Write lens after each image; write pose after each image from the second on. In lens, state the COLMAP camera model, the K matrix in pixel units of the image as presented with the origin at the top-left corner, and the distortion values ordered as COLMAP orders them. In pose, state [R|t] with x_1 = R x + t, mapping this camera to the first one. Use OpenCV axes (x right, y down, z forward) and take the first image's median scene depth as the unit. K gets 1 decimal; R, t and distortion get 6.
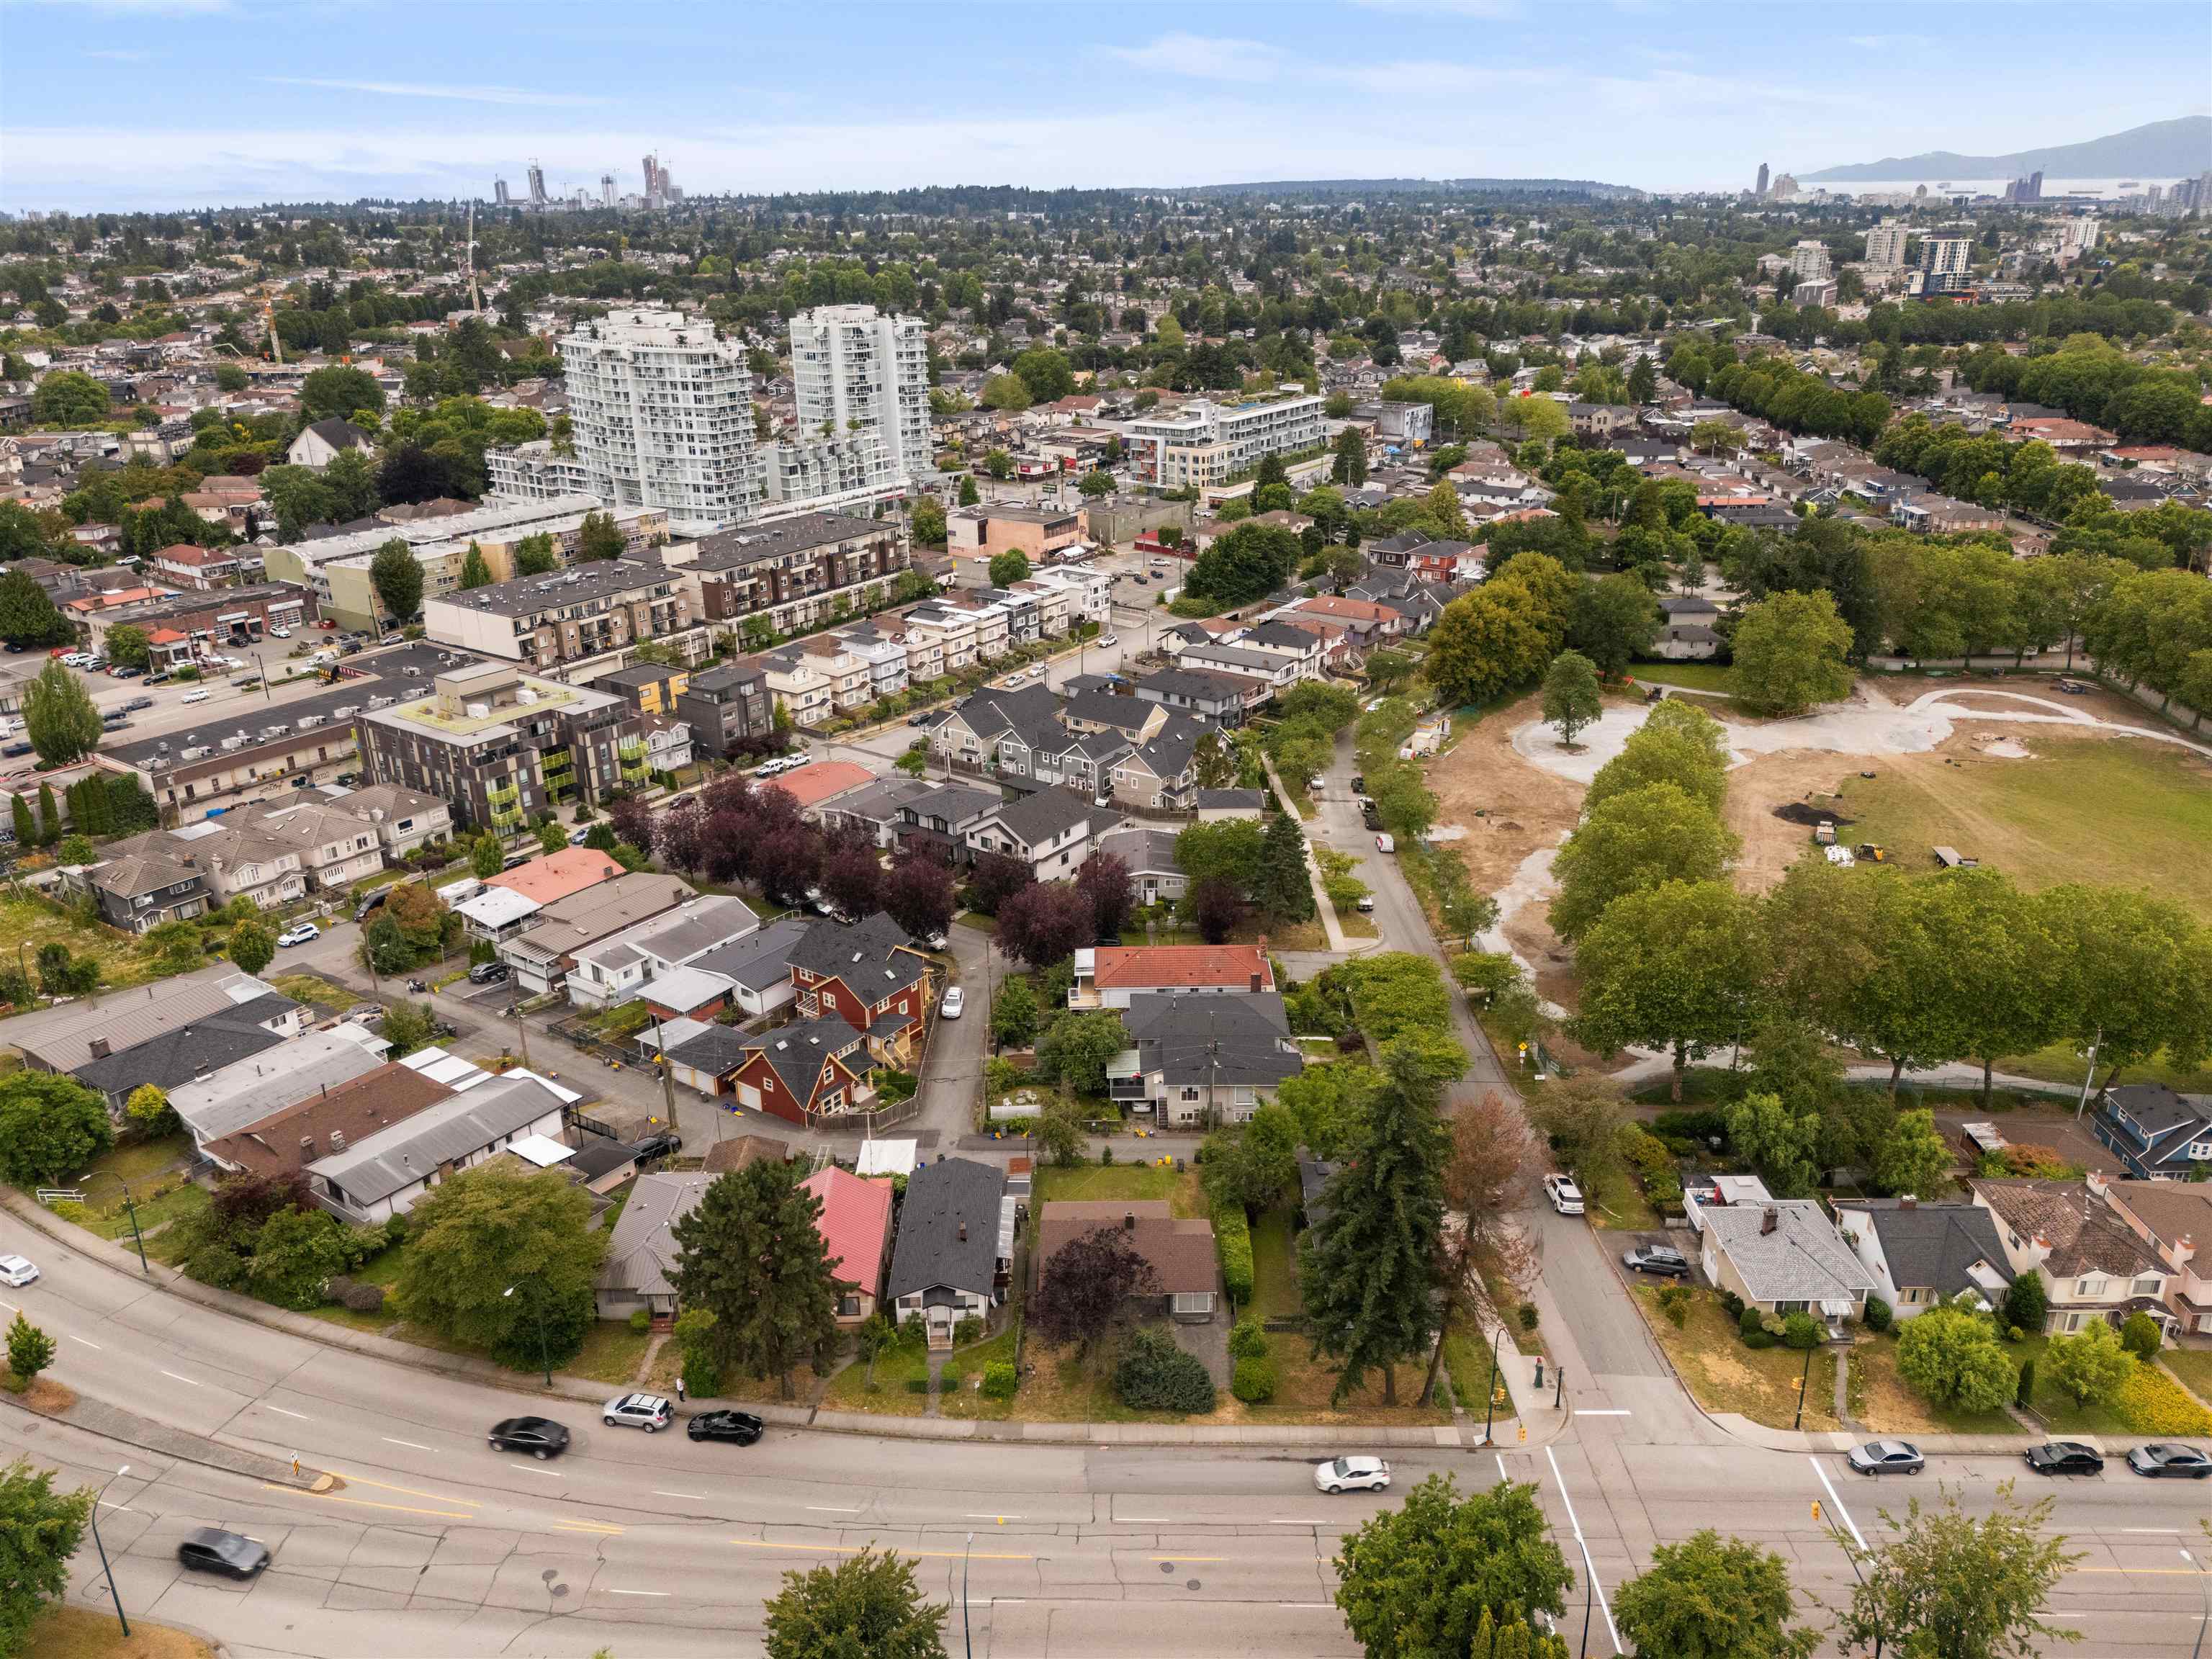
lens RADIAL K [[1613.6, 0, 1114.7], [0, 1613.6, 840.6], [0, 0, 1]] dist [0.071327, -0.056559]
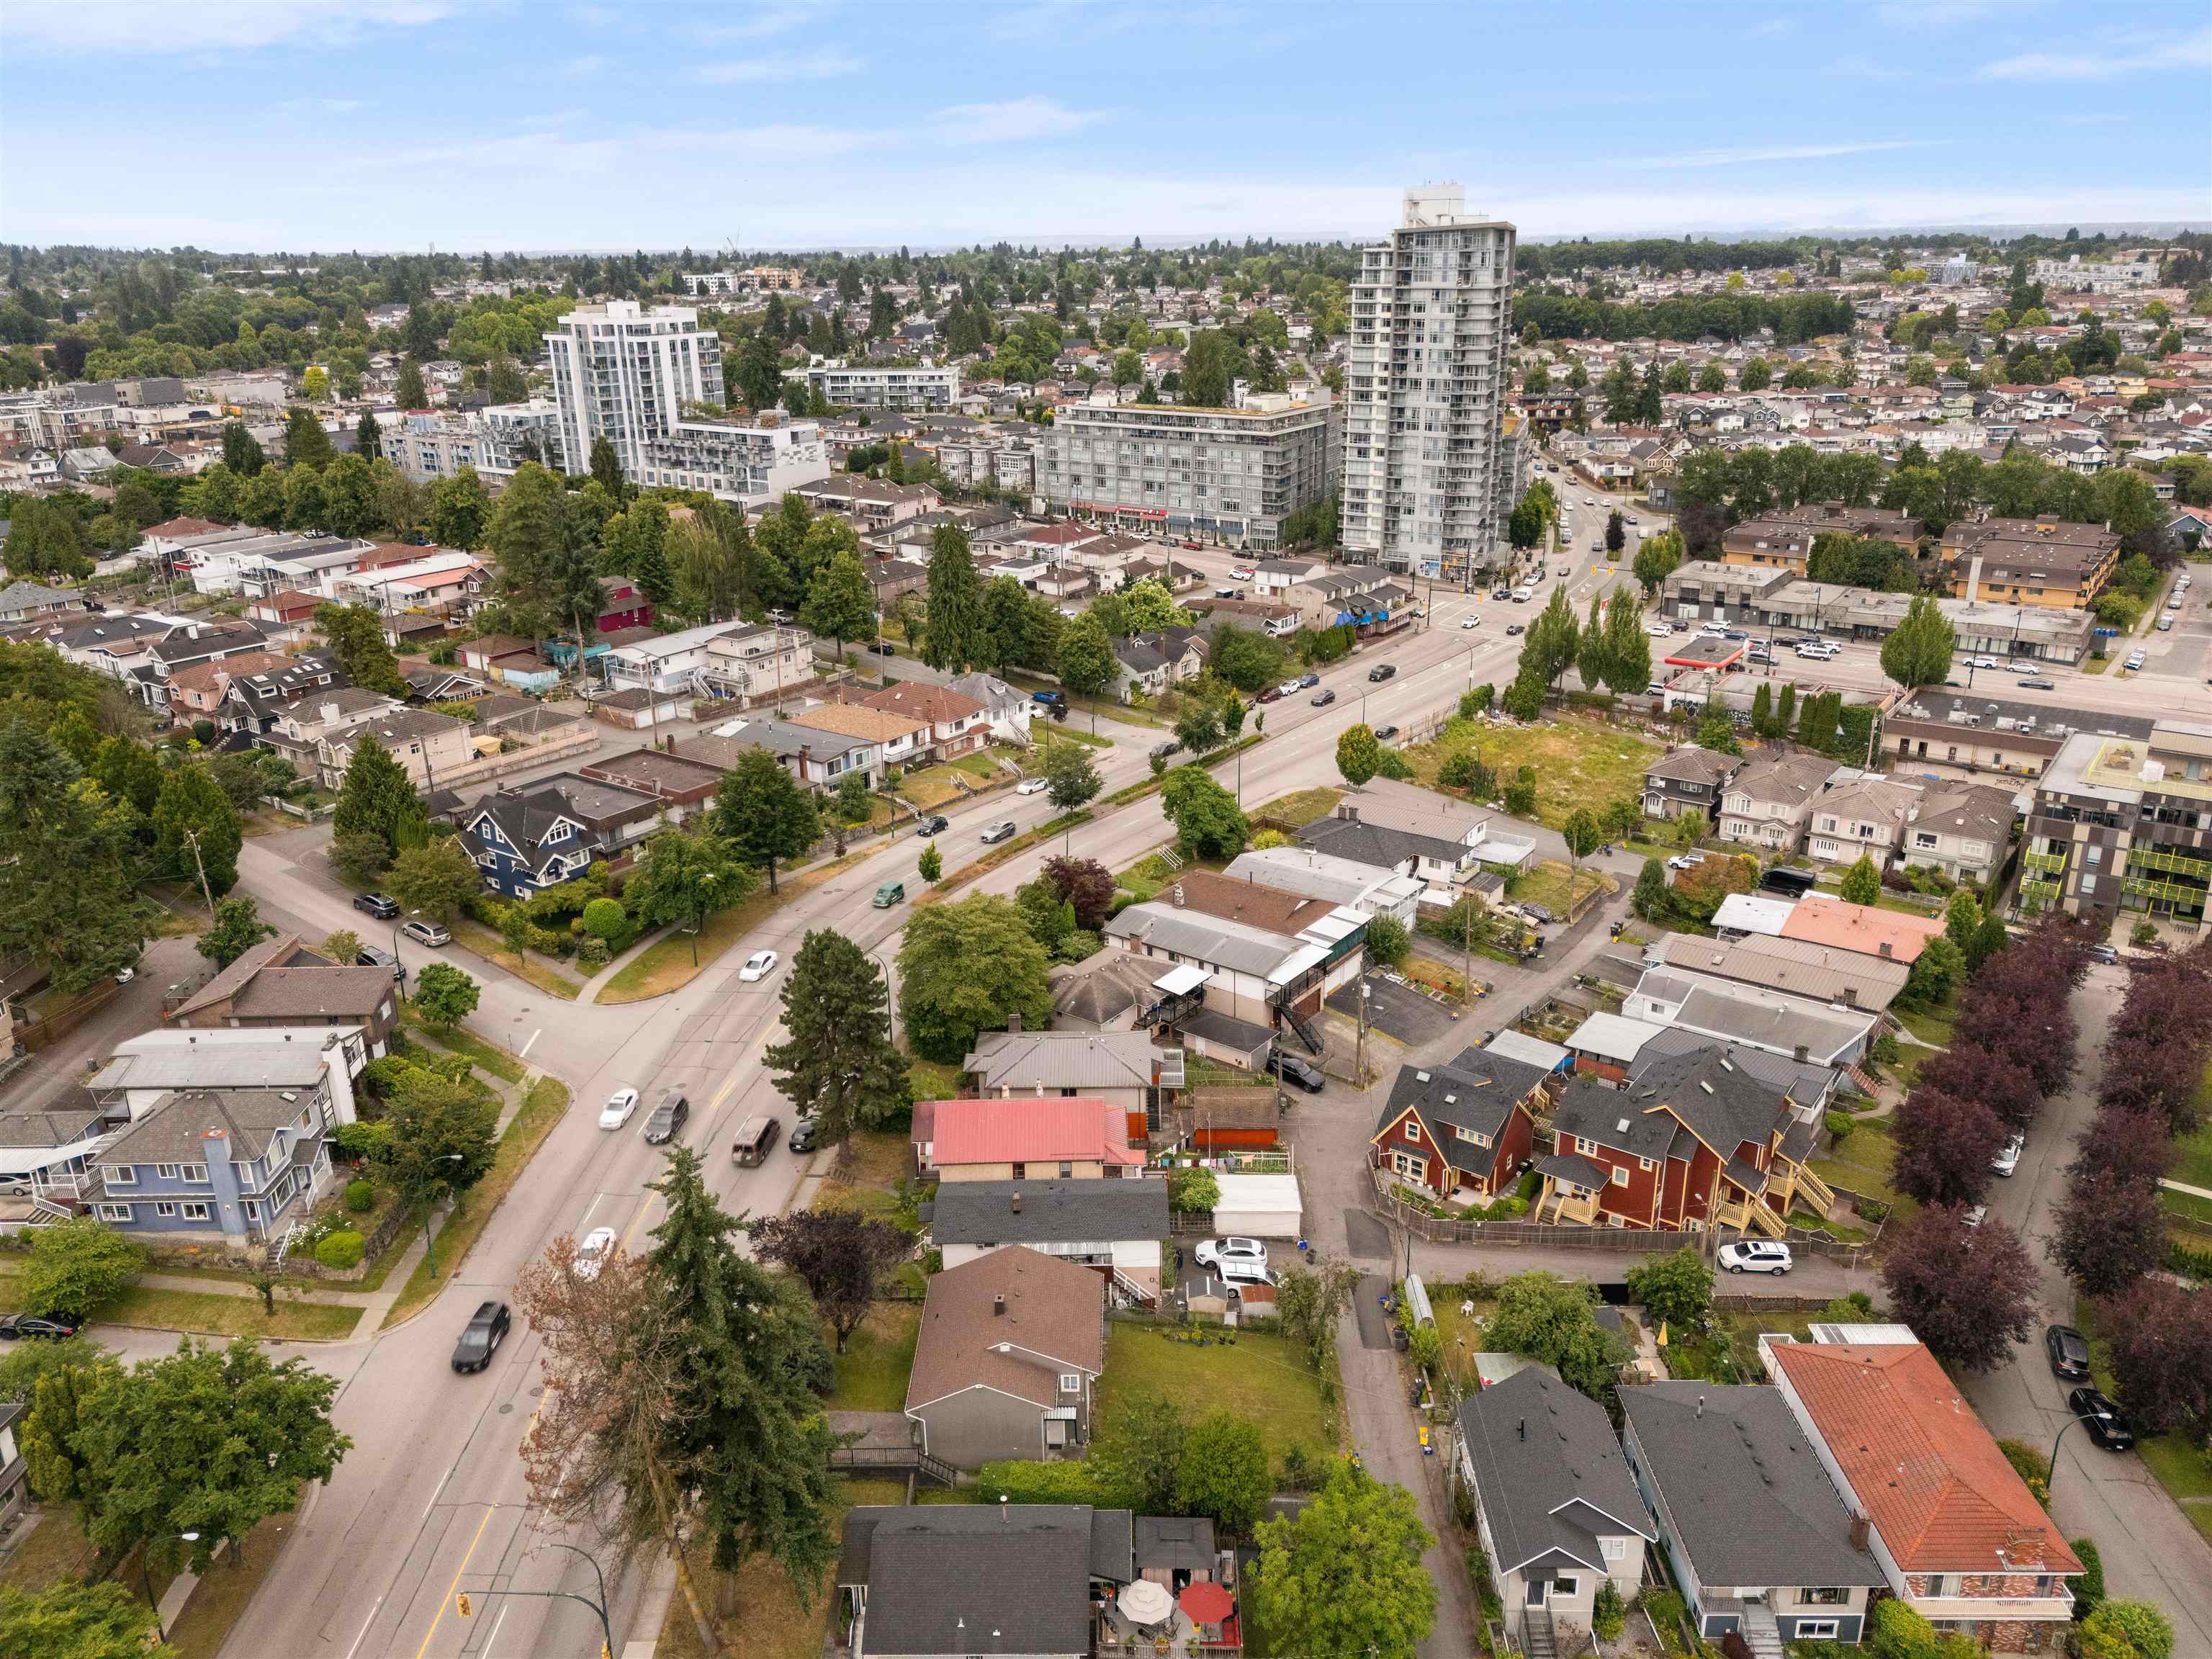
lens RADIAL K [[1613.6, 0, 1109.8], [0, 1613.6, 828.5], [0, 0, 1]] dist [0.071327, -0.056559]
pose [[0.002169, 0.362151, -0.932117, 0.290777], [-0.363404, 0.868677, 0.336657, -0.115268], [0.931629, 0.338004, 0.133491, 0.363694]]
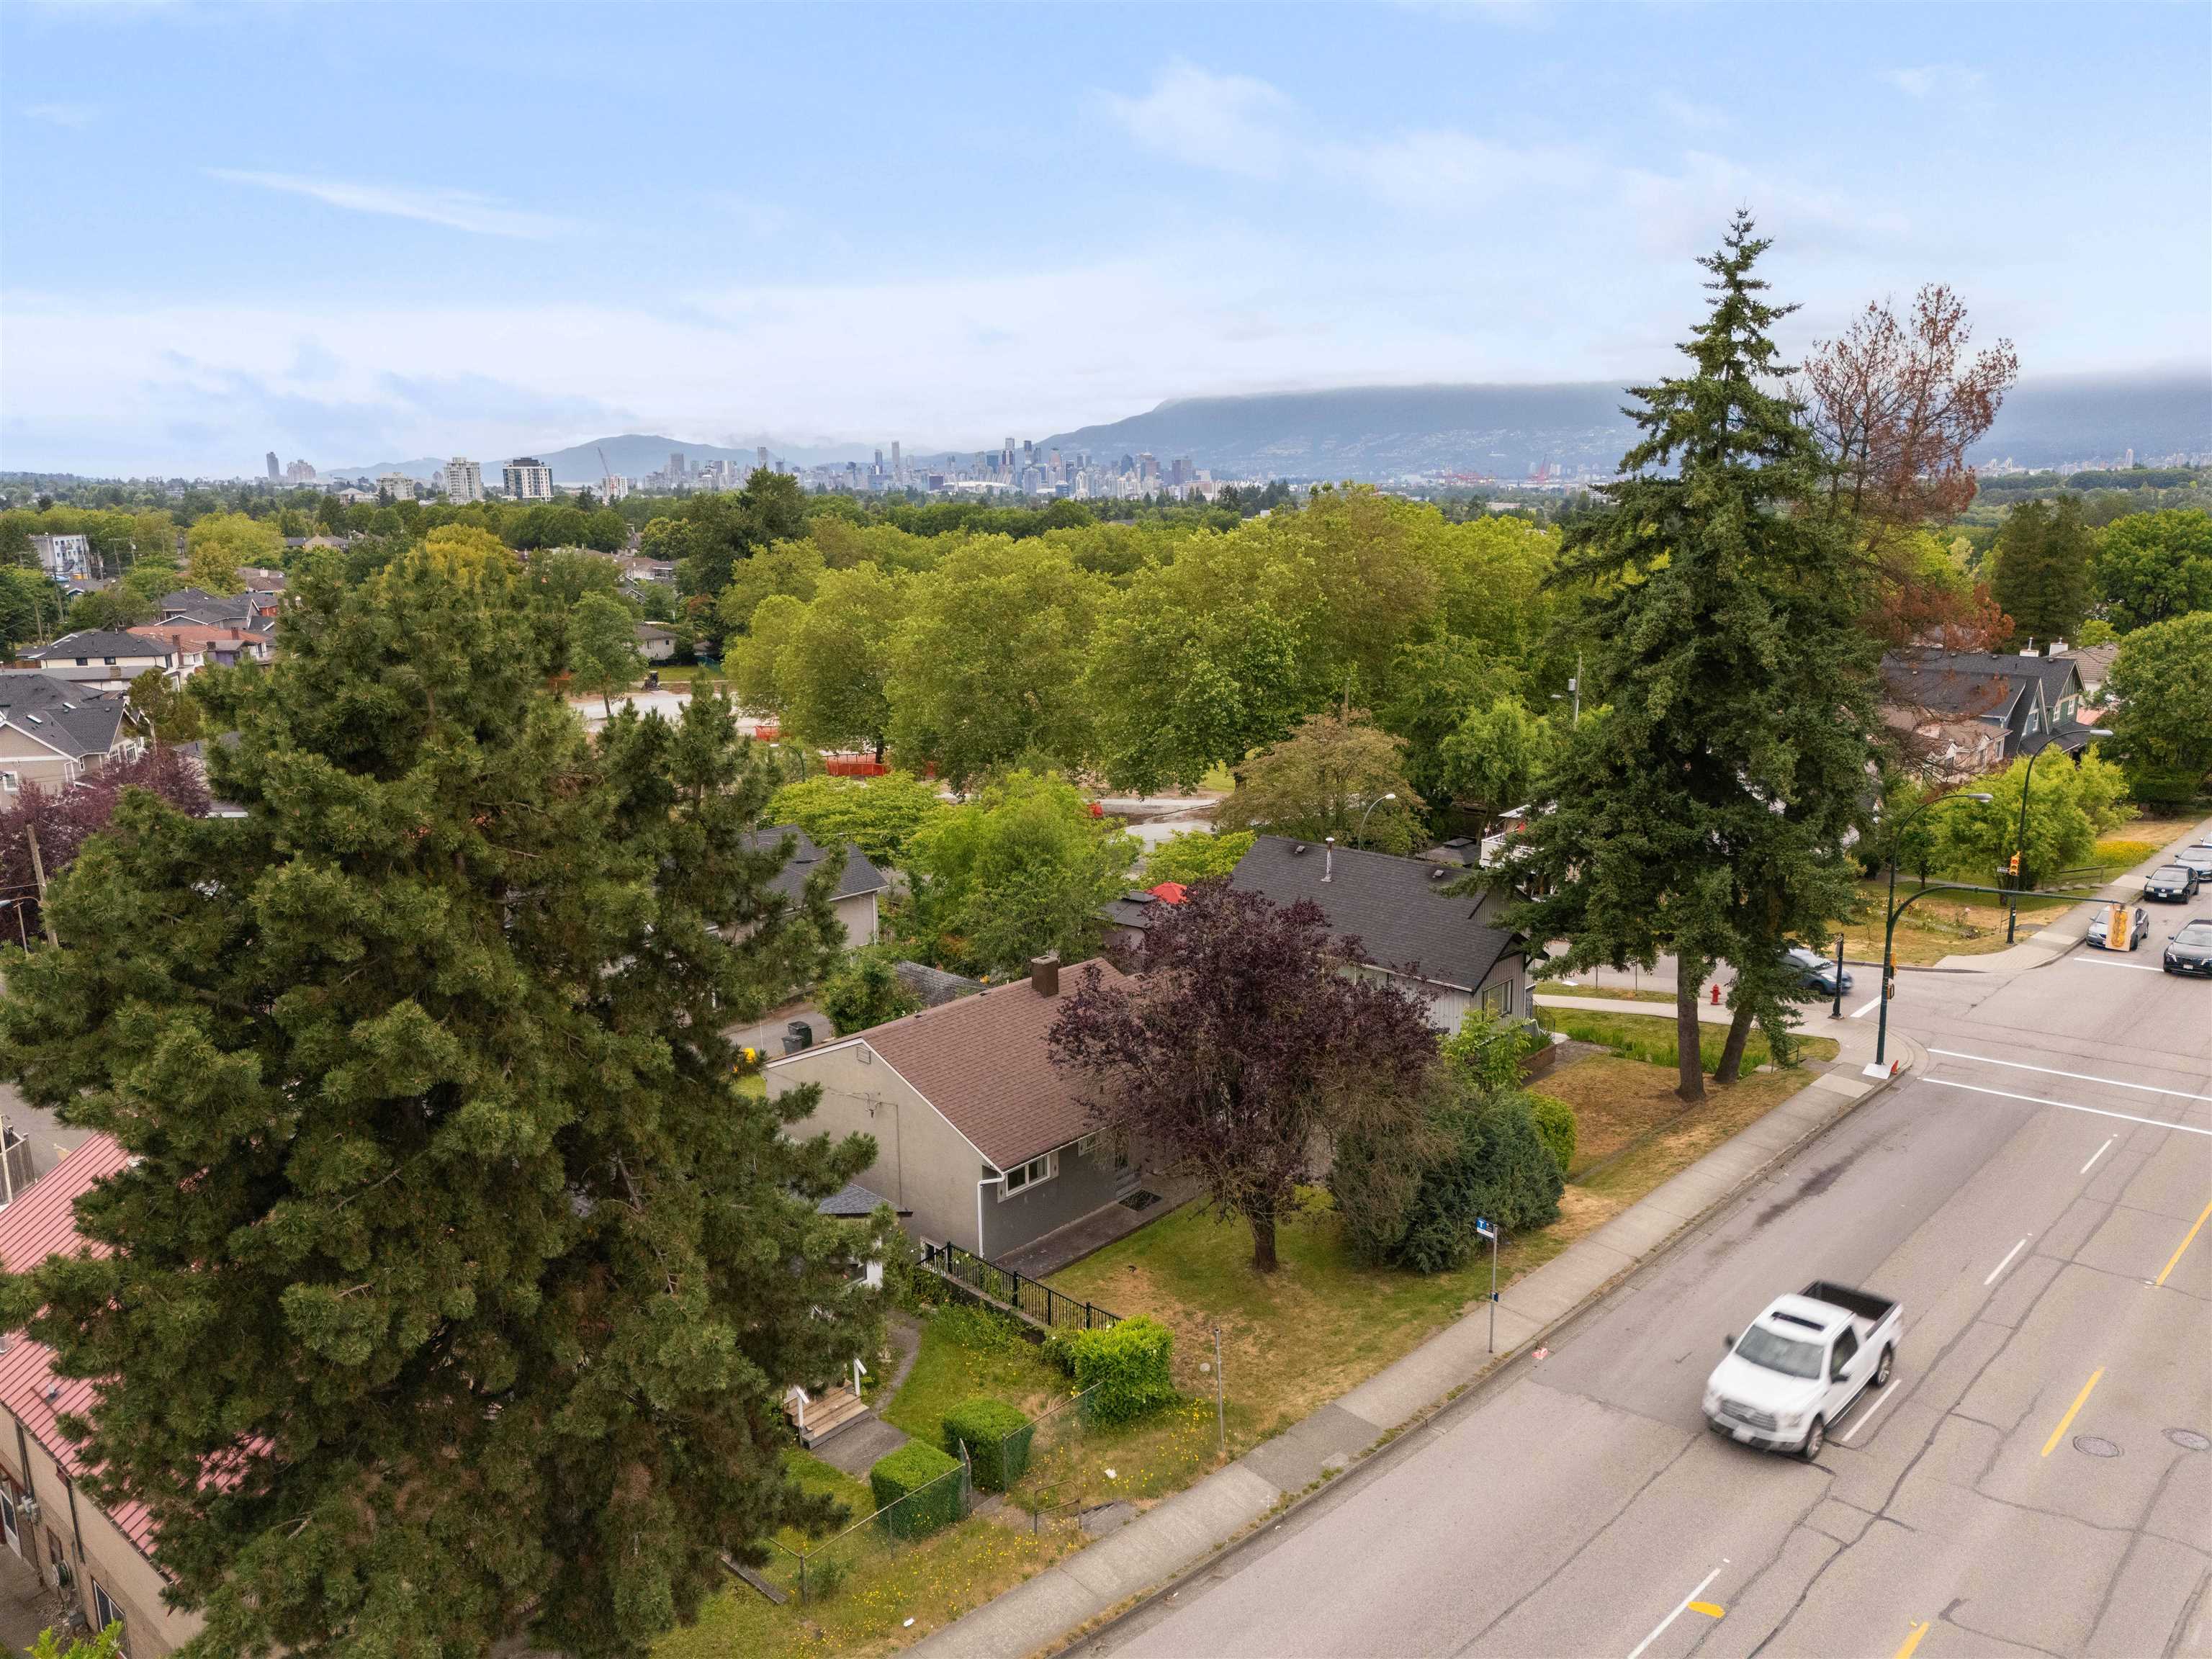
lens RADIAL K [[1613.6, 0, 1116.4], [0, 1613.6, 848.6], [0, 0, 1]] dist [0.071327, -0.056559]
pose [[0.681884, -0.160597, 0.713613, -0.113877], [0.272790, 0.961049, -0.044380, 0.096156], [-0.678690, 0.224928, 0.699133, 0.294872]]
